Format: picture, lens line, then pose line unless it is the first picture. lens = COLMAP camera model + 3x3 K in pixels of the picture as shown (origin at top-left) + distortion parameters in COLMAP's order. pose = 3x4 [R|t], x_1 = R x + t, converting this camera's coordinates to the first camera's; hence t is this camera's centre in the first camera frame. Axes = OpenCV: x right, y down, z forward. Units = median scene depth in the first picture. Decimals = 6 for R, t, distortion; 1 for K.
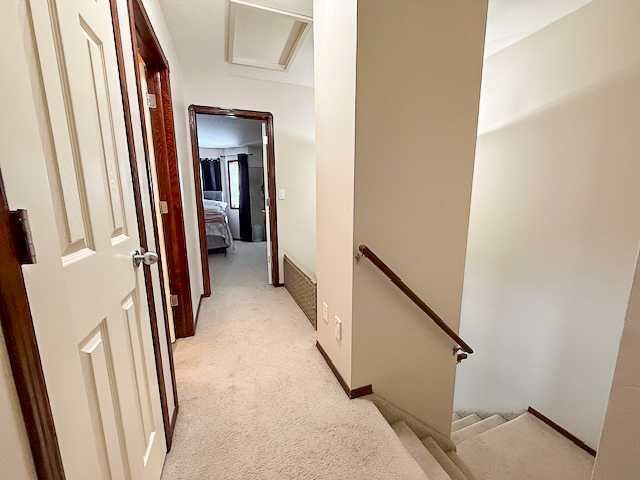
lens RADIAL K [[256.1, 0, 320.0], [0, 256.1, 240.0], [0, 0, 1]] dist [-0.000067, -0.000204]
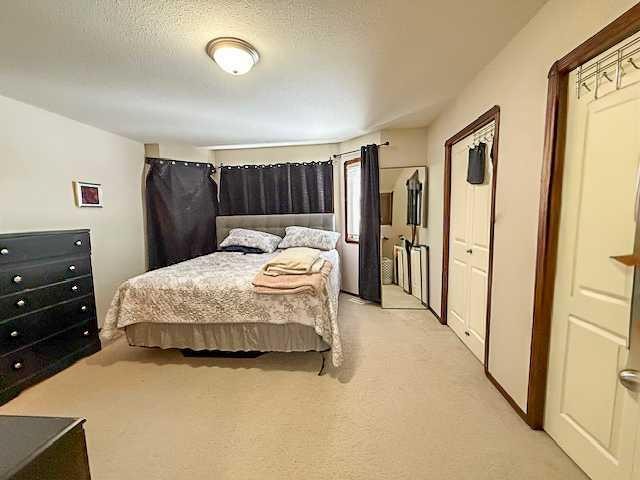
lens RADIAL K [[256.1, 0, 320.0], [0, 256.1, 240.0], [0, 0, 1]] dist [-0.000067, -0.000204]
pose [[0.896702, 0.030589, -0.441576, -0.145744], [-0.053285, 0.997814, -0.039085, -0.103867], [0.439415, 0.058577, 0.896372, 0.458103]]
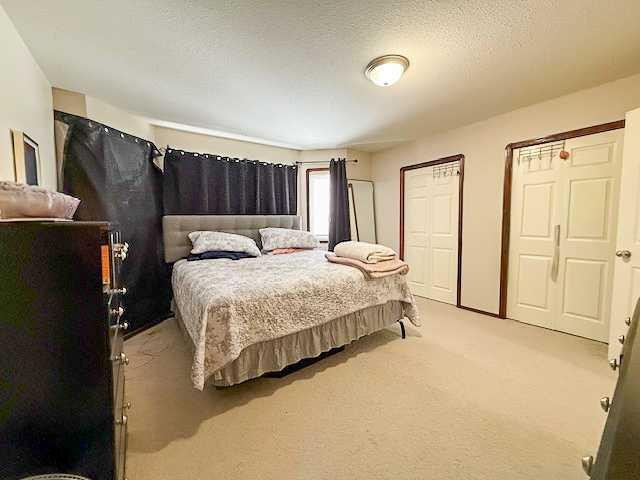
lens RADIAL K [[256.1, 0, 320.0], [0, 256.1, 240.0], [0, 0, 1]] dist [-0.000067, -0.000204]
pose [[0.960039, -0.026866, 0.278572, -0.516874], [0.052739, 0.994915, -0.085805, -0.073943], [-0.274851, 0.097068, 0.956575, 0.391850]]
